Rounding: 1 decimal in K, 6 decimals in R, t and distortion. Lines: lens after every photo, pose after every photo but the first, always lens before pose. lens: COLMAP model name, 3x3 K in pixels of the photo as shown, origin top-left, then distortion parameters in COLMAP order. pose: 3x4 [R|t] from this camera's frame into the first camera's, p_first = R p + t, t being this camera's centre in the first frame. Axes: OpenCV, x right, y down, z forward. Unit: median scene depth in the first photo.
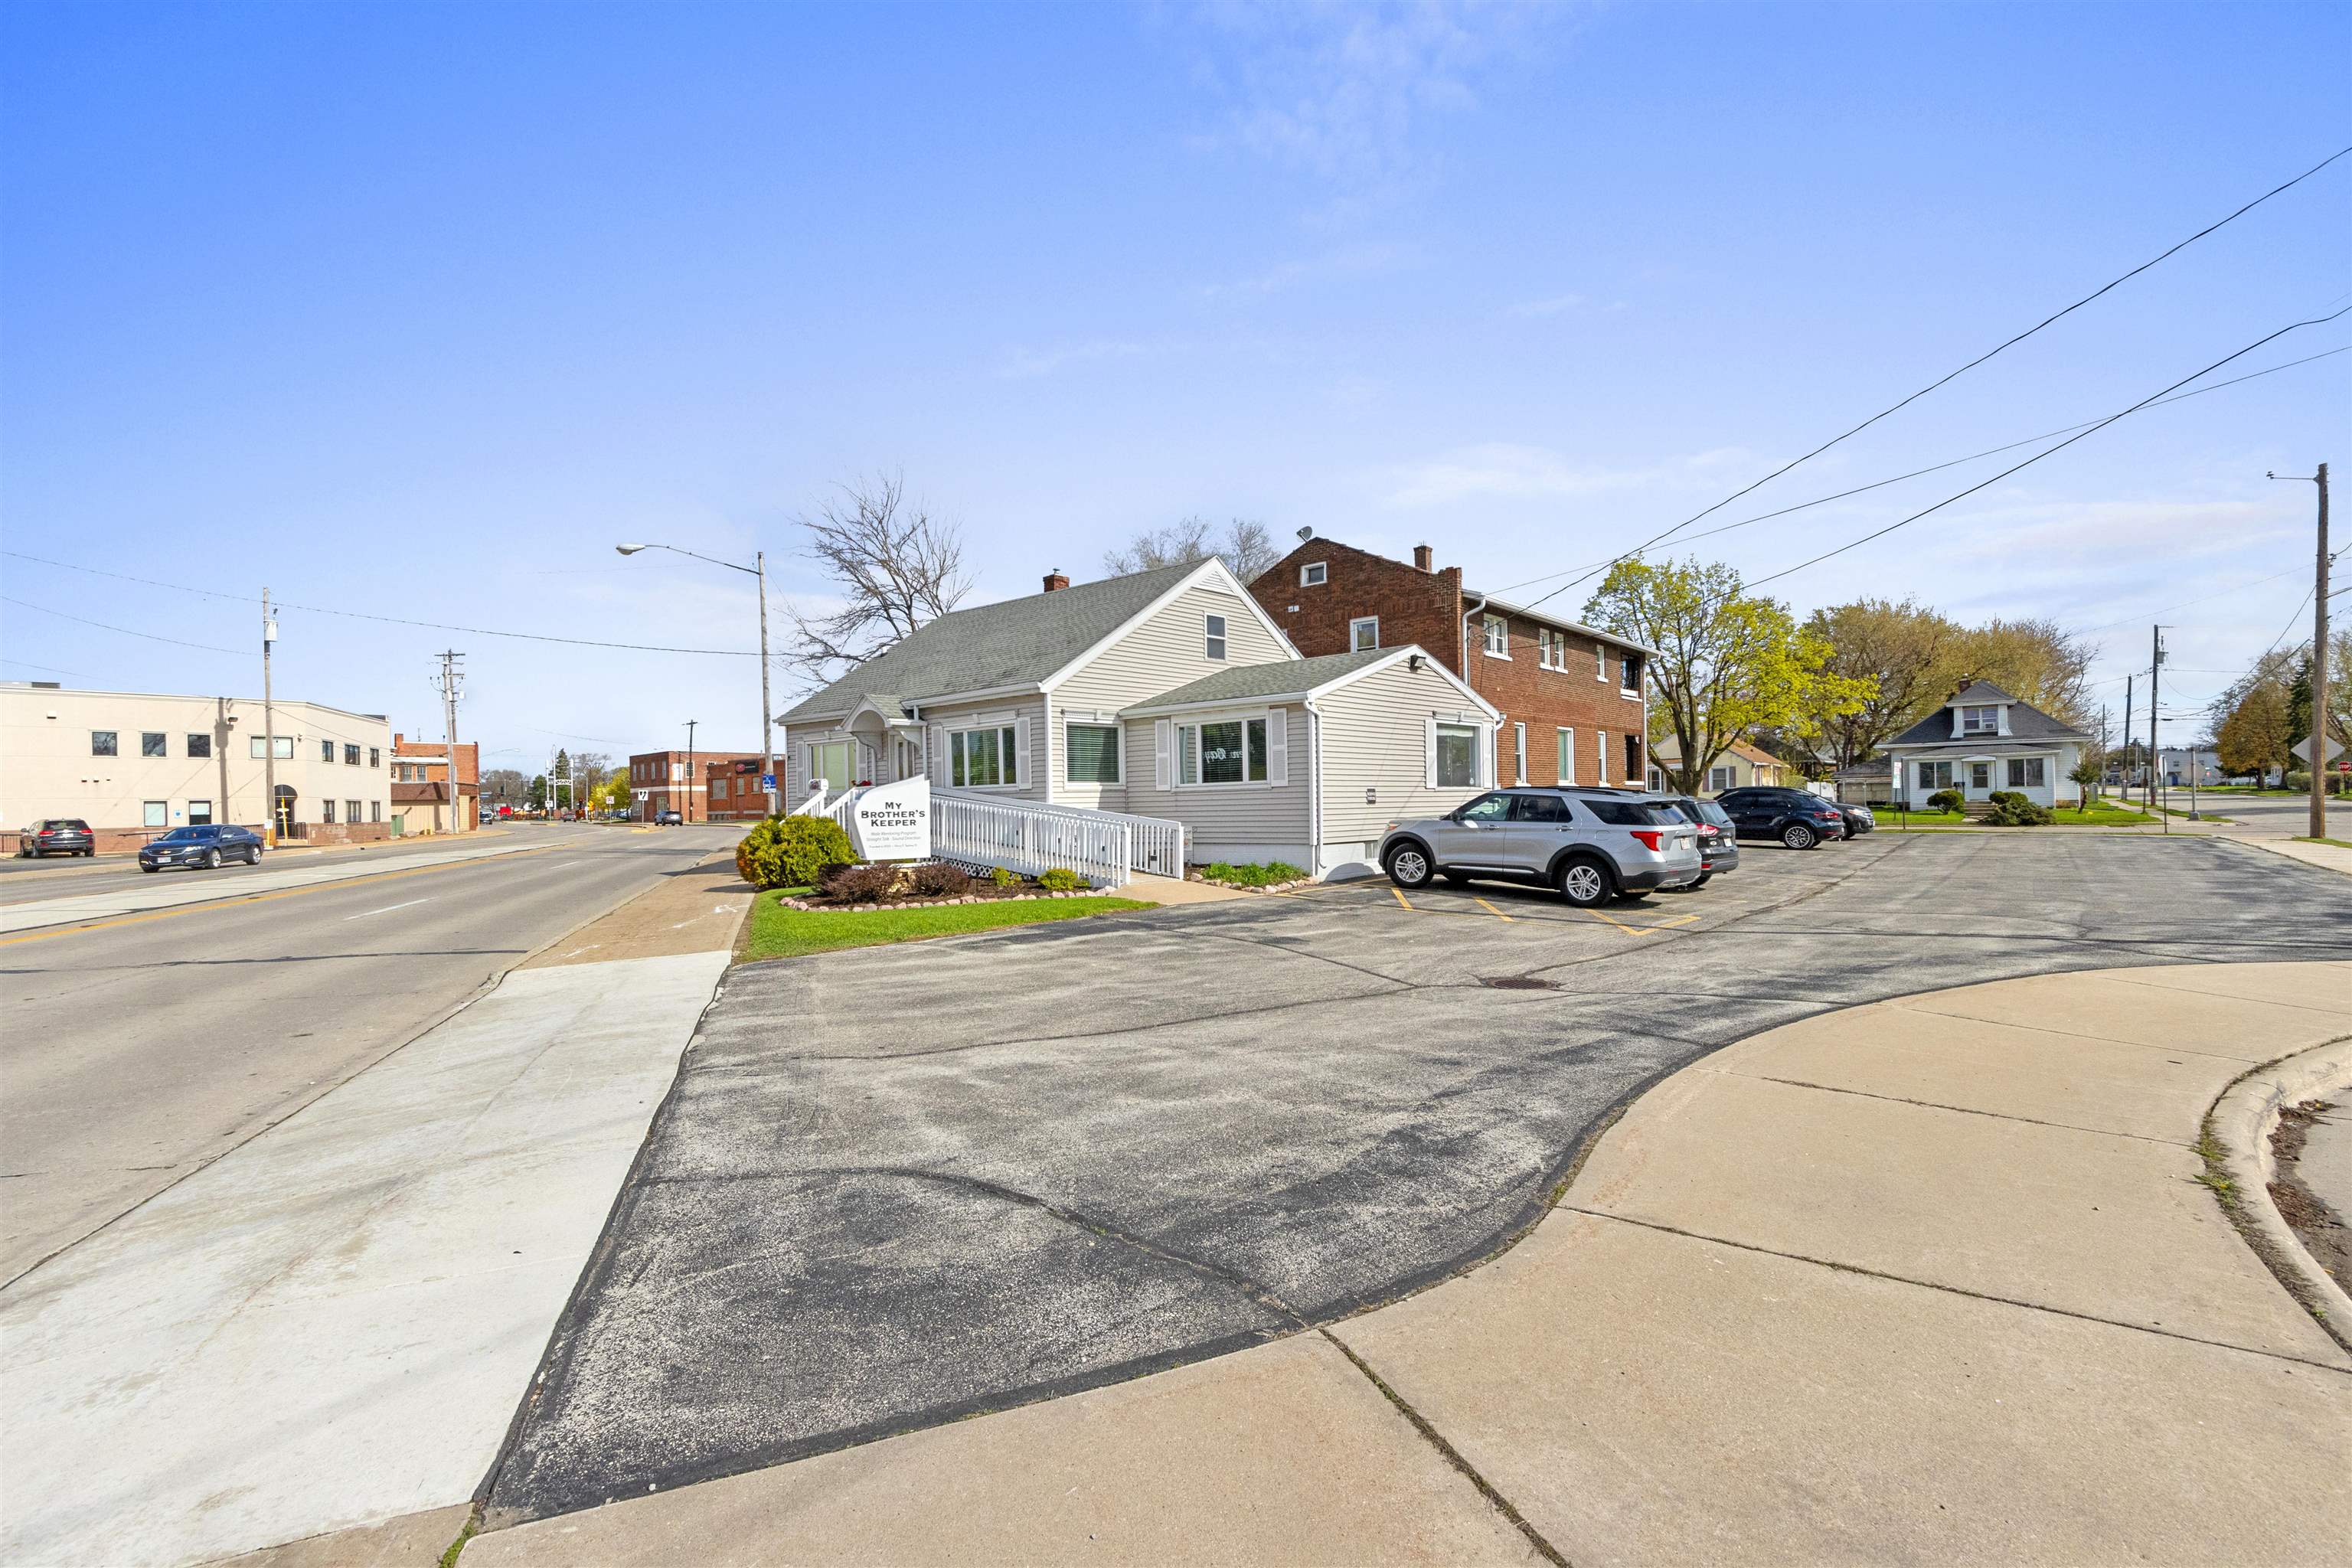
lens RADIAL K [[1087.4, 0, 1176.0], [0, 1087.4, 784.0], [0, 0, 1]] dist [0.000696, 0.000078]
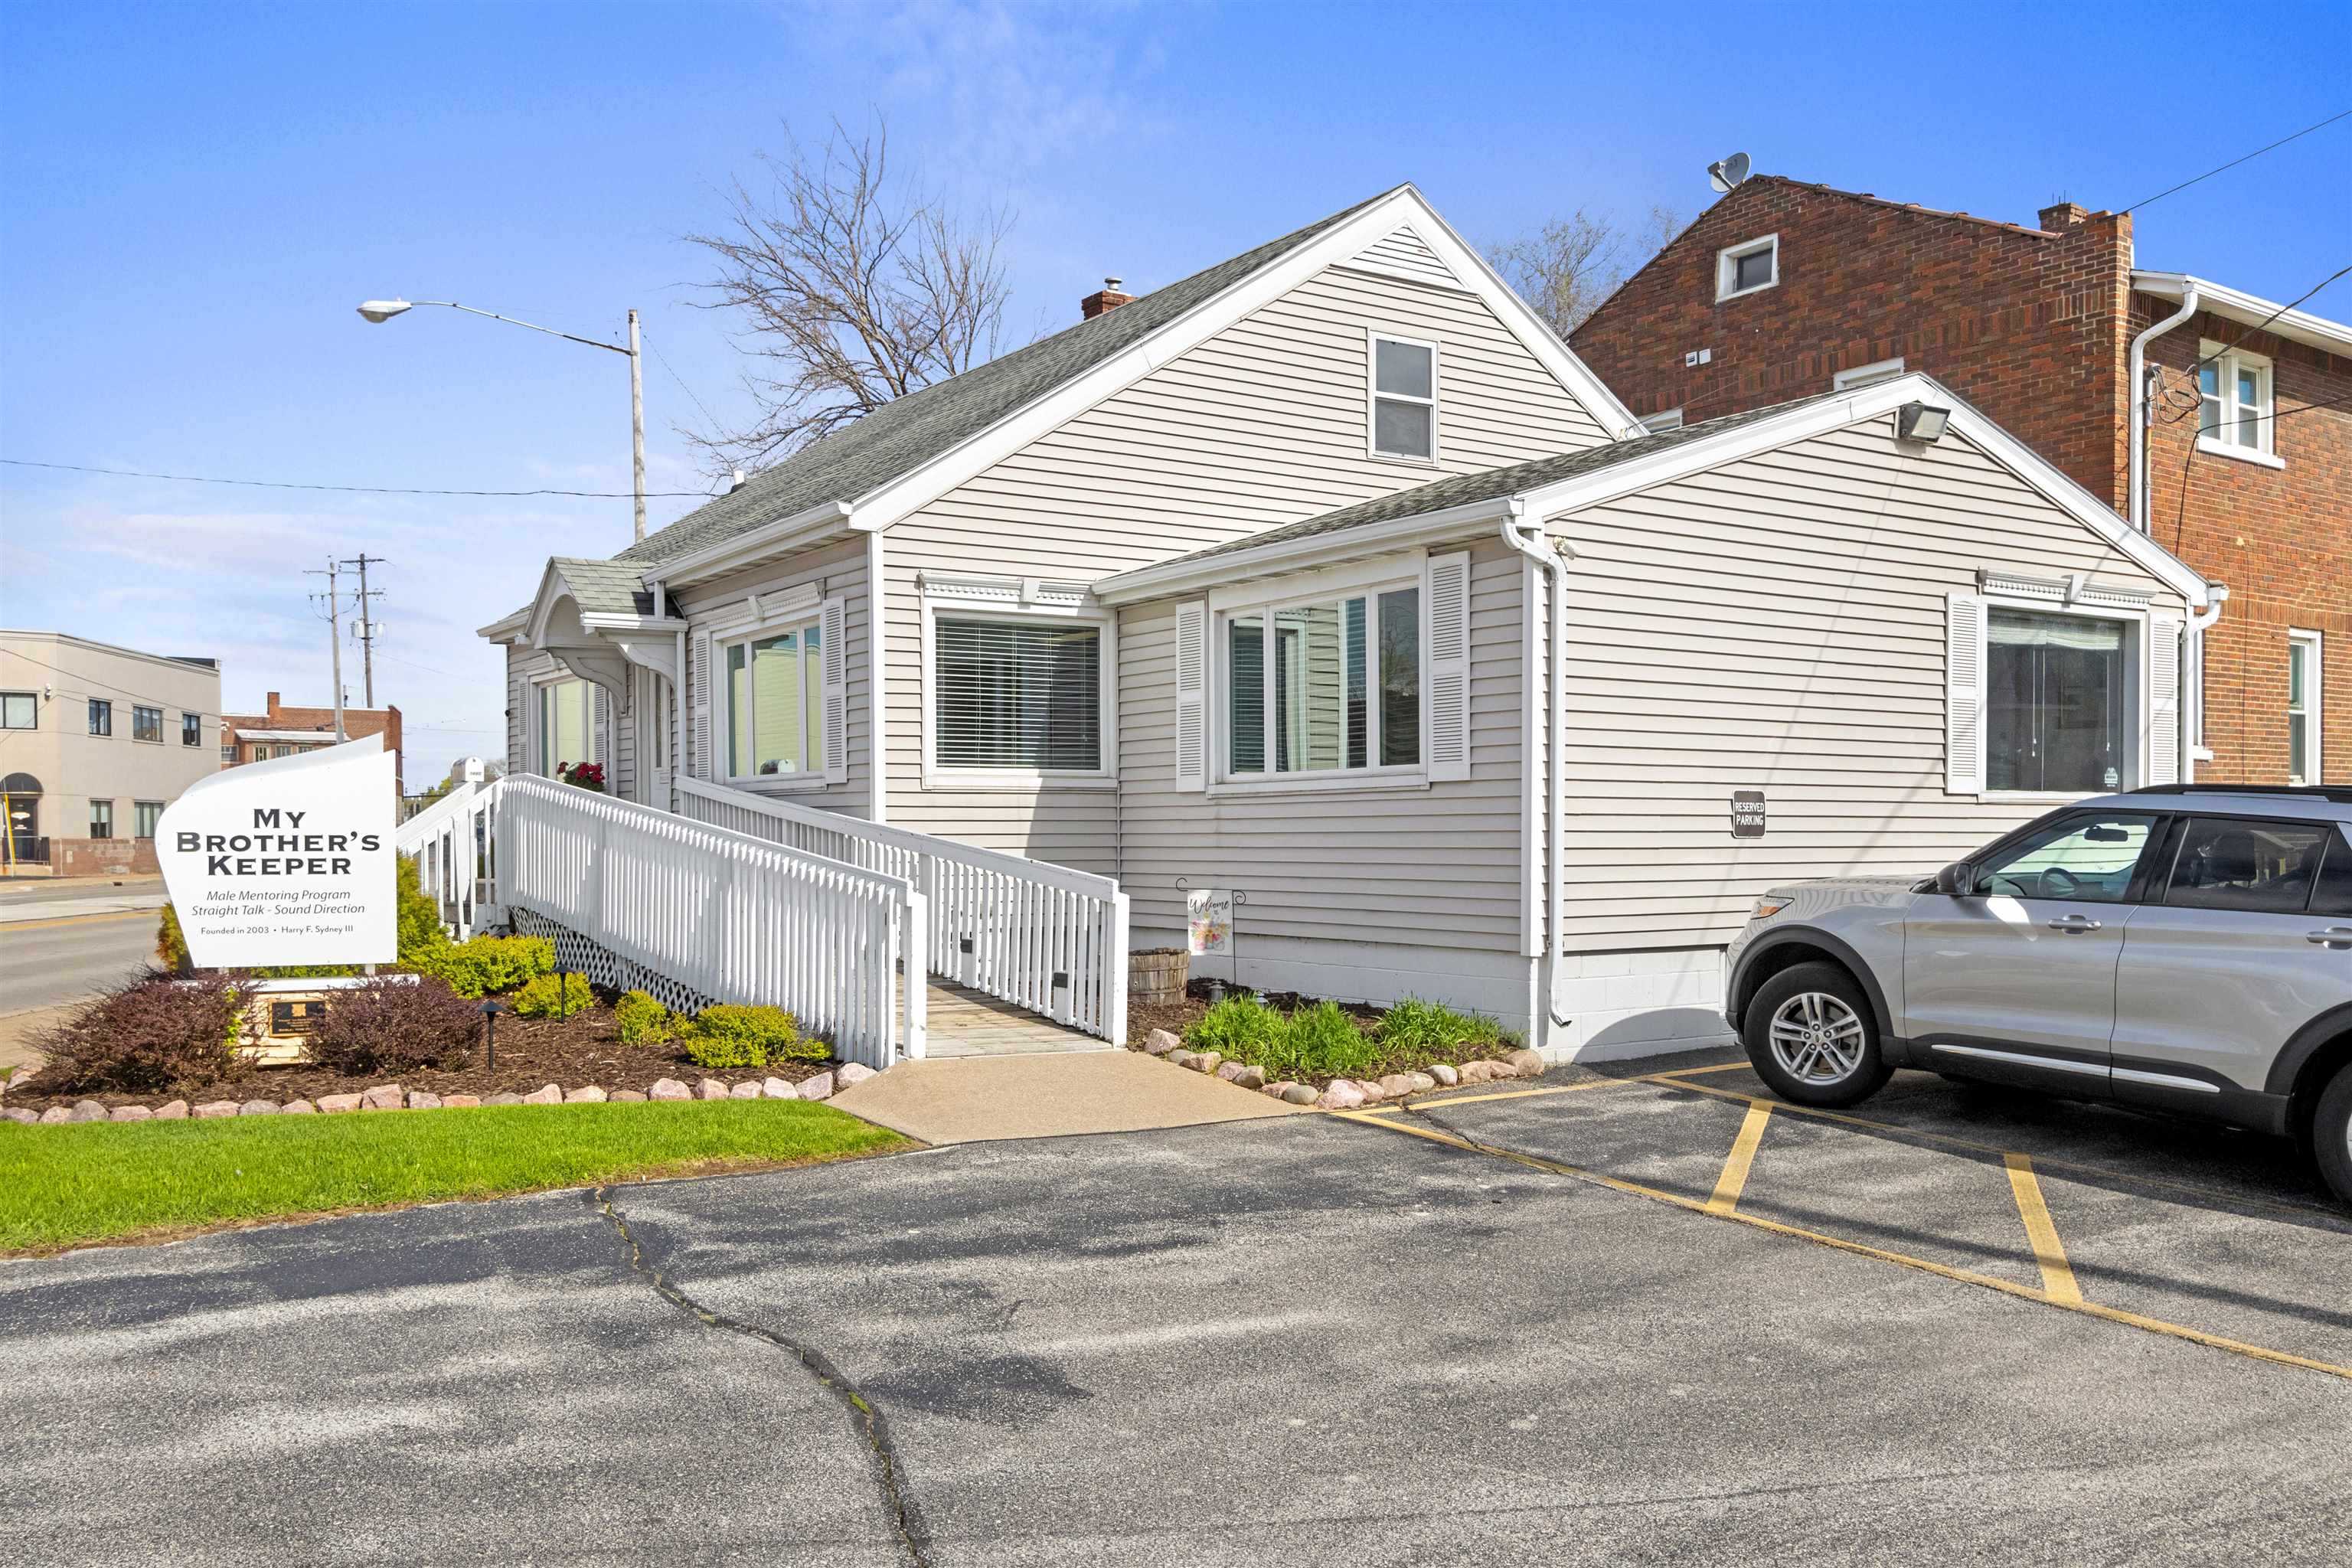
lens RADIAL K [[1949.0, 0, 1180.9], [0, 1949.0, 830.6], [0, 0, 1]] dist [0.001108, -0.001562]
pose [[0.969623, 0.016297, -0.244062, 0.147481], [-0.011312, 0.999698, 0.021813, 0.004890], [0.244344, -0.018390, 0.969514, 0.345366]]
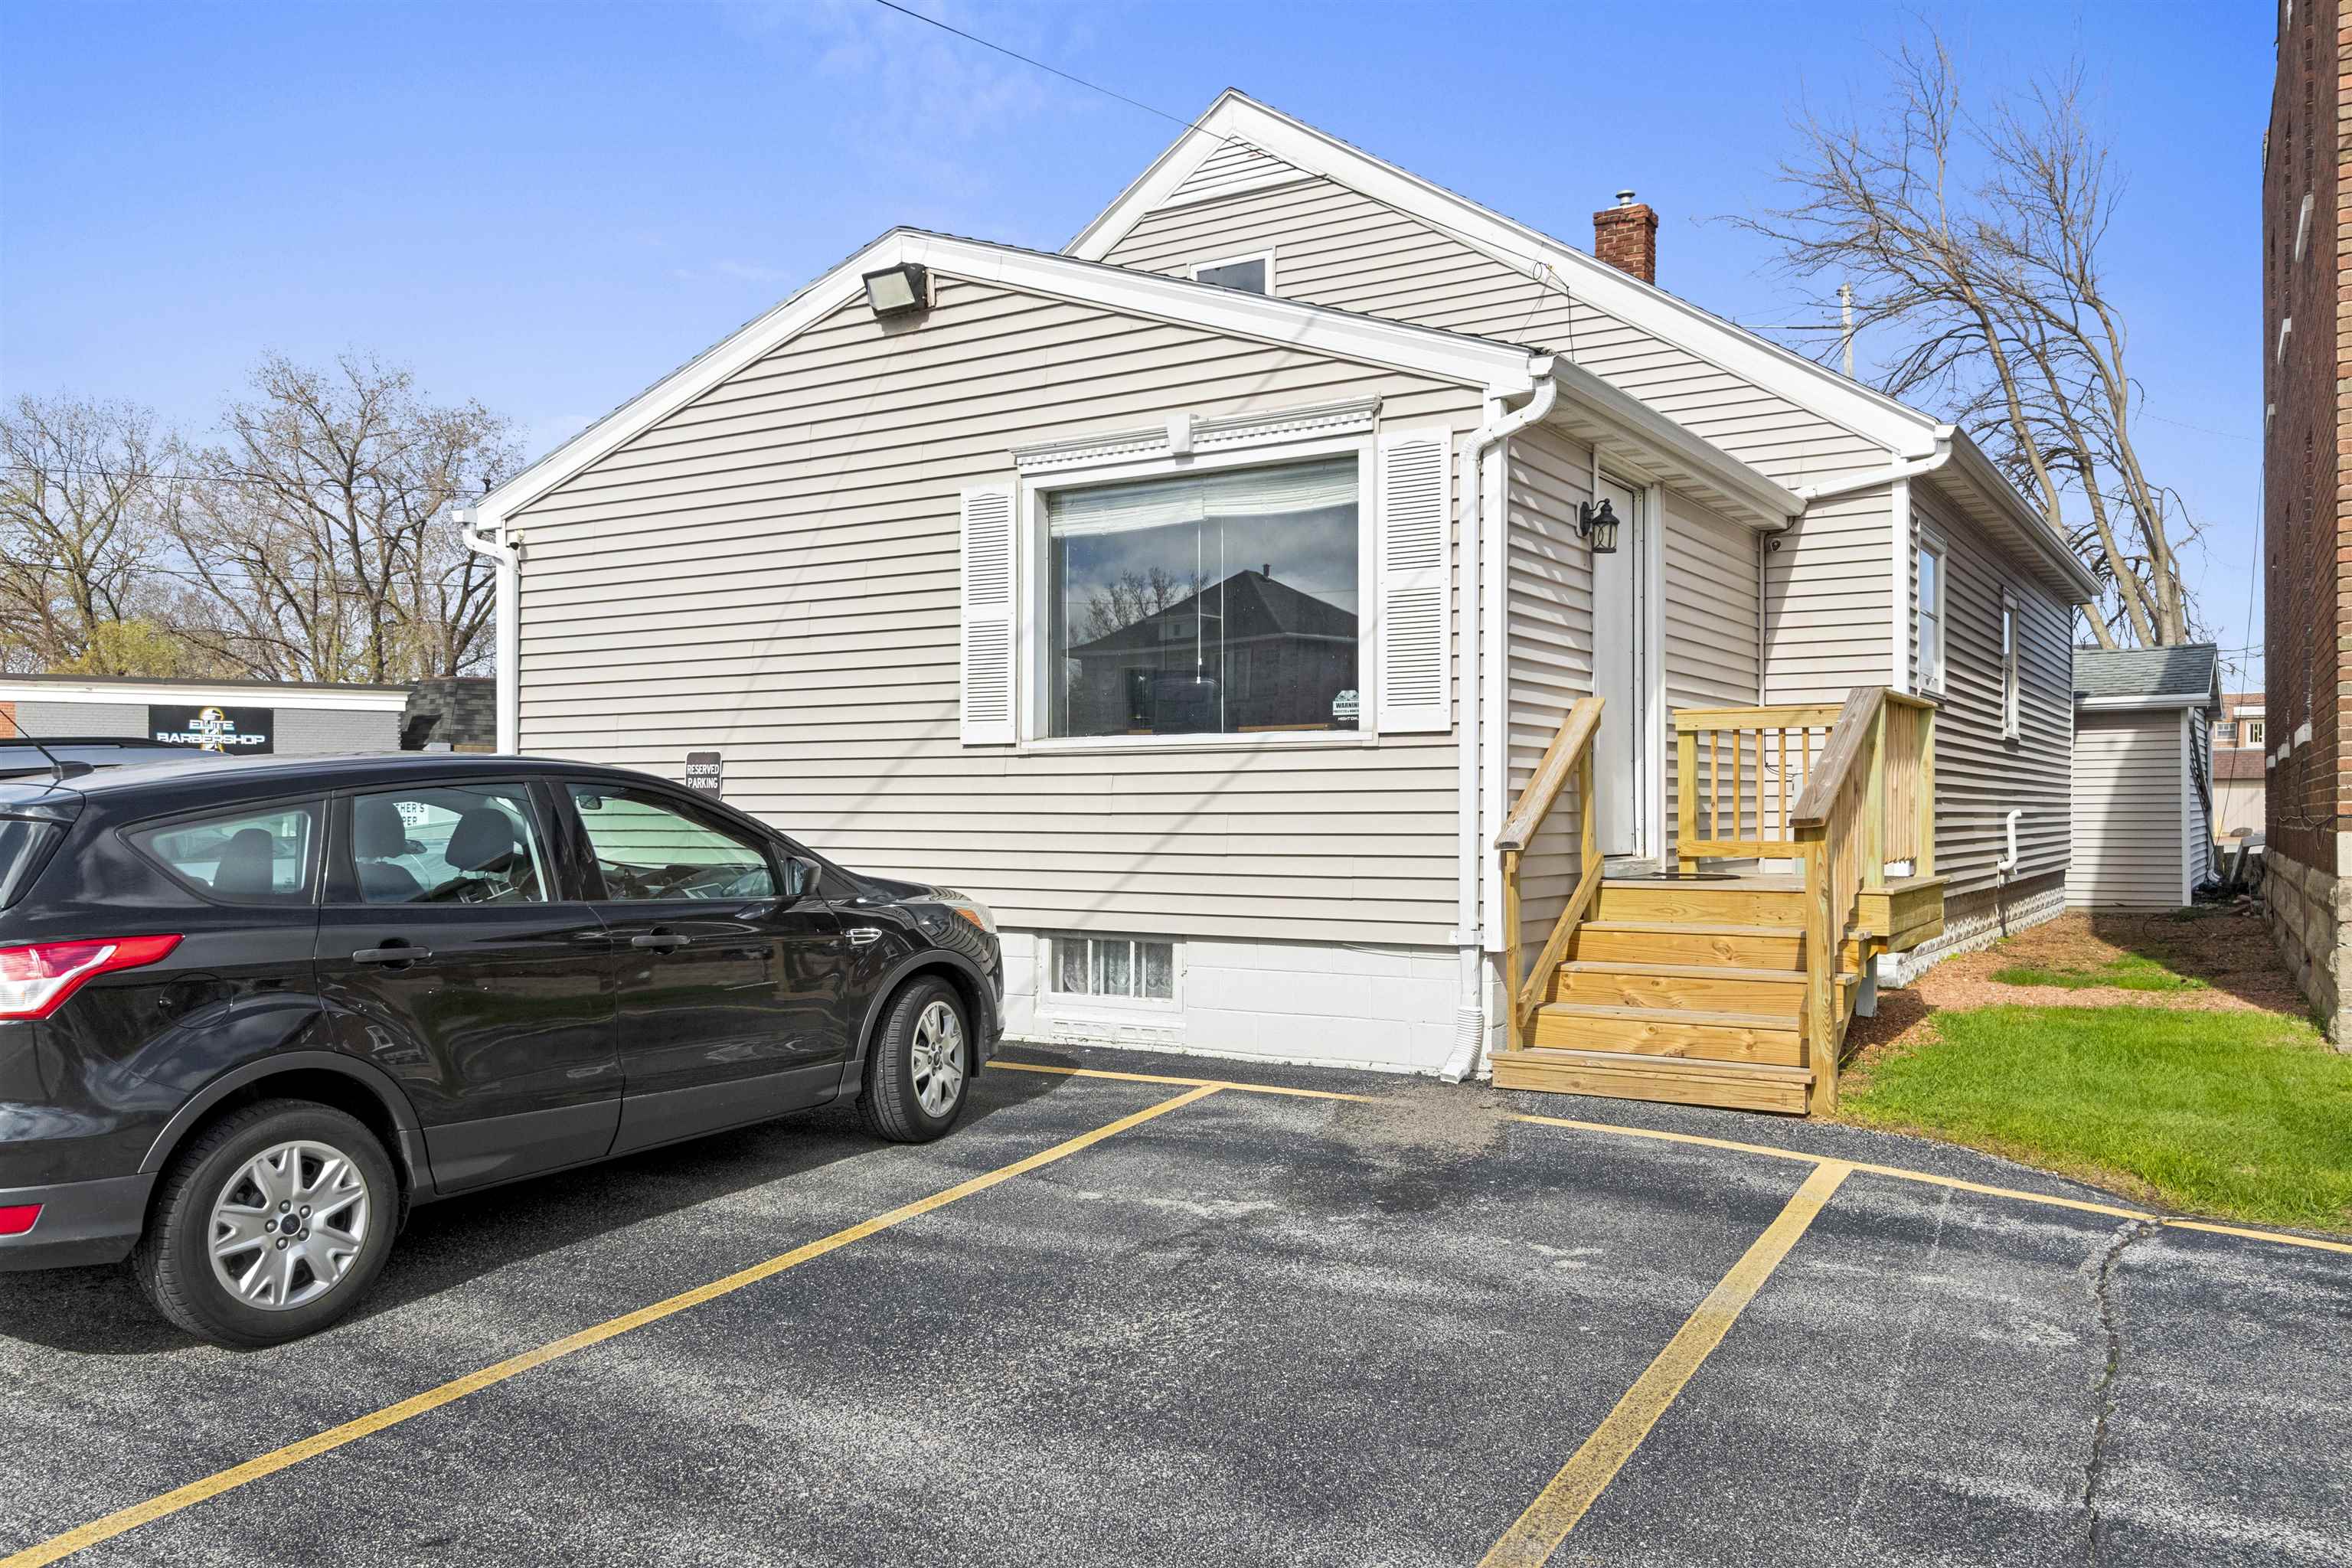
lens RADIAL K [[1810.6, 0, 1176.0], [0, 1810.6, 784.0], [0, 0, 1]] dist [-0.002899, -0.000731]
pose [[0.167371, 0.003810, -0.985887, 0.686545], [0.015180, 0.999864, 0.006441, 0.011422], [0.985777, -0.016043, 0.167290, 0.986748]]
